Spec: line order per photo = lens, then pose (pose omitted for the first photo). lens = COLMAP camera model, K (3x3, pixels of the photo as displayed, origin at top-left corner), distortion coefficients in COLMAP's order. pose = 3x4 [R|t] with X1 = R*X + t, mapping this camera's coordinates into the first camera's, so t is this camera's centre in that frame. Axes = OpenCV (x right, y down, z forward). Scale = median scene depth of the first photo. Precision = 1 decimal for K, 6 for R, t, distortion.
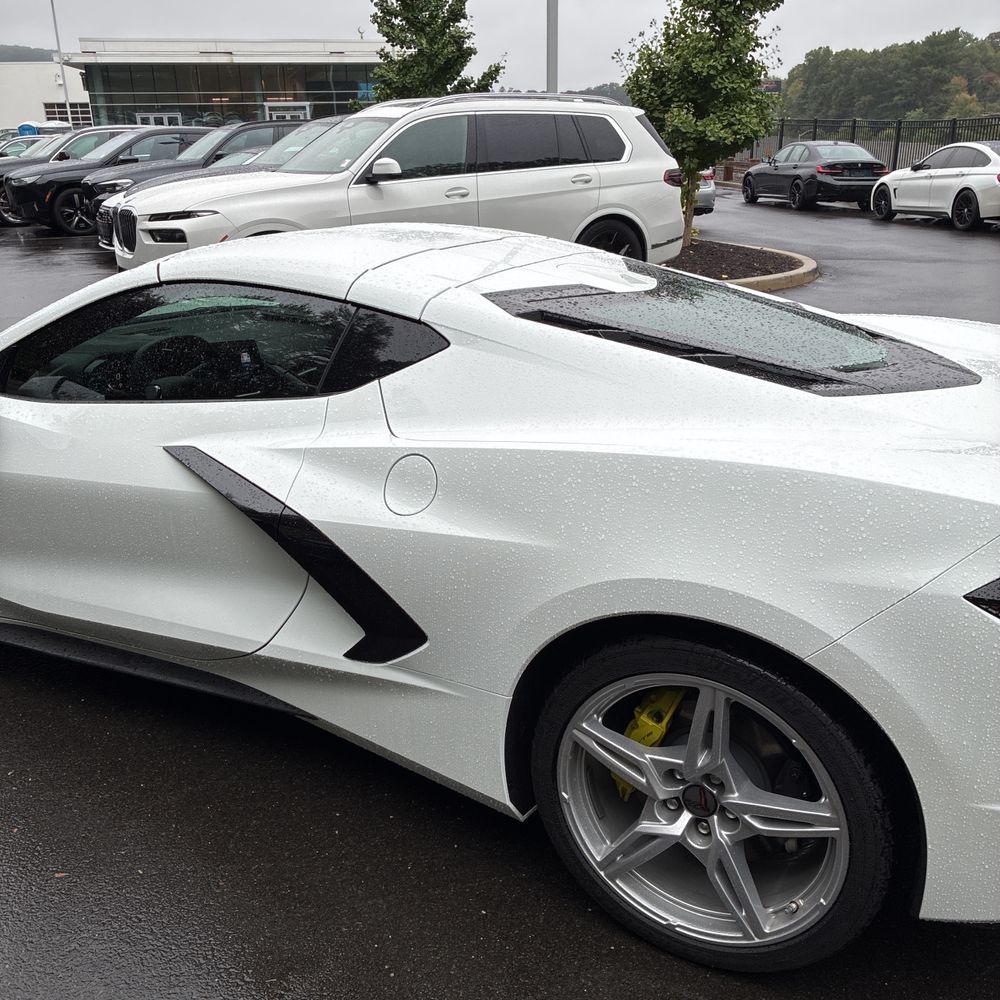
lens RADIAL K [[1011.5, 0, 503.0], [0, 1011.5, 498.9], [0, 0, 1]] dist [0.023265, 0.005492]
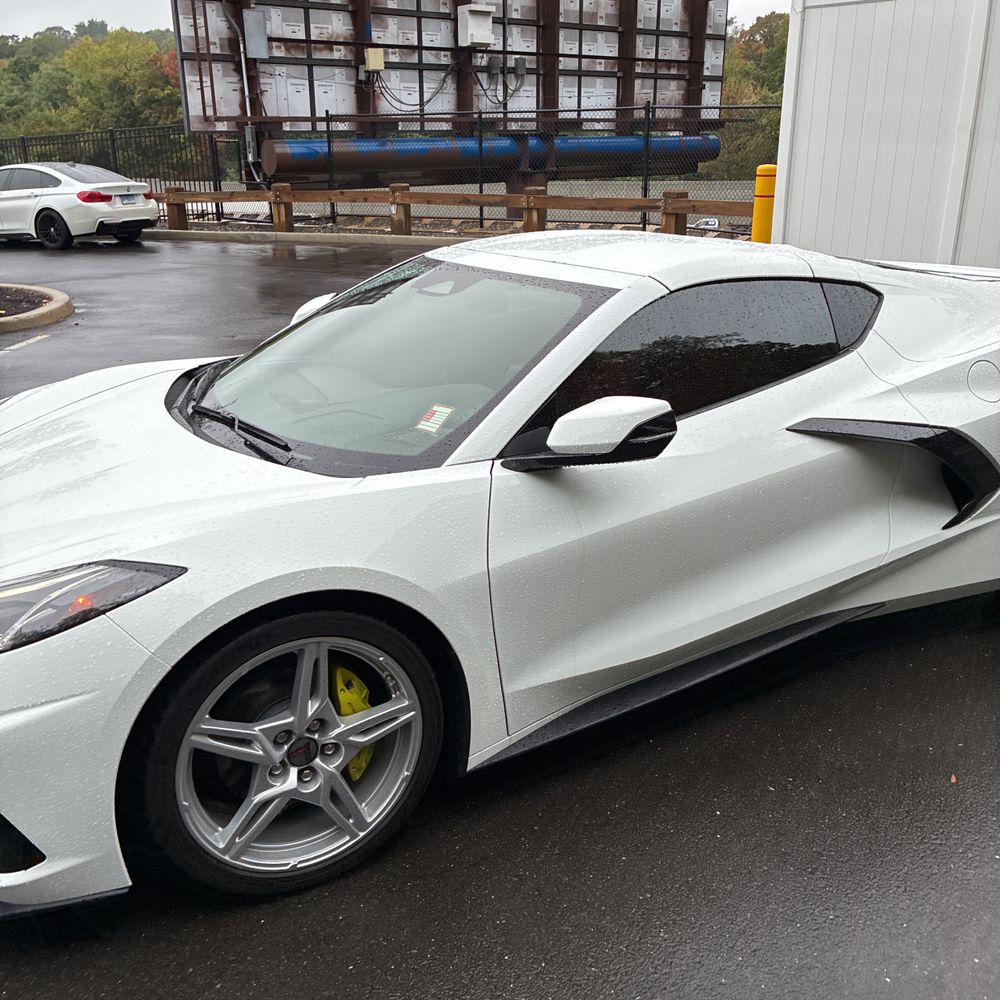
lens RADIAL K [[1007.2, 0, 481.5], [0, 1007.2, 495.7], [0, 0, 1]] dist [0.003664, 0.049598]
pose [[0.545799, -0.284596, 0.788105, -0.412985], [0.302442, 0.944059, 0.131459, -0.066307], [-0.781430, 0.166606, 0.601340, 0.181775]]
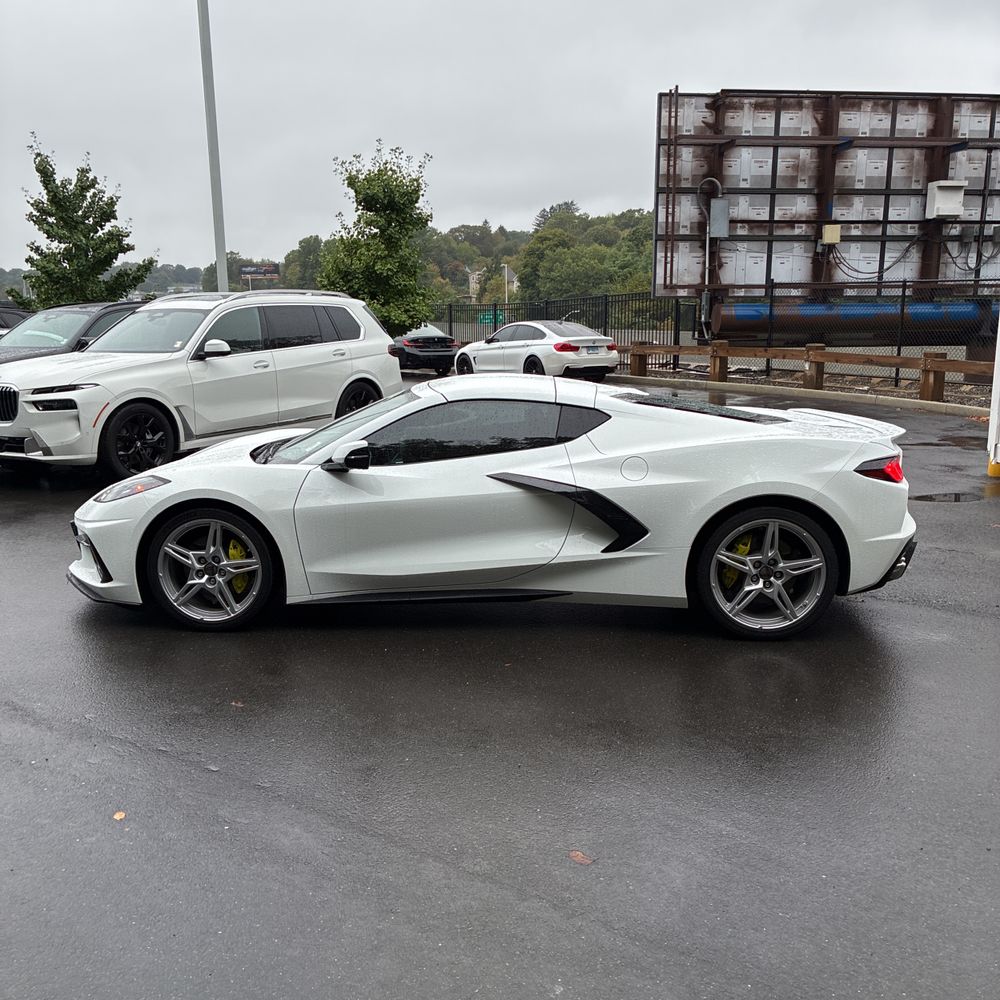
lens RADIAL K [[1013.6, 0, 491.3], [0, 1013.6, 515.5], [0, 0, 1]] dist [0.013446, 0.003211]
pose [[0.901247, -0.091696, 0.423493, -0.360301], [0.152782, 0.981830, -0.112550, 0.079051], [-0.405478, 0.166138, 0.898880, -0.255258]]
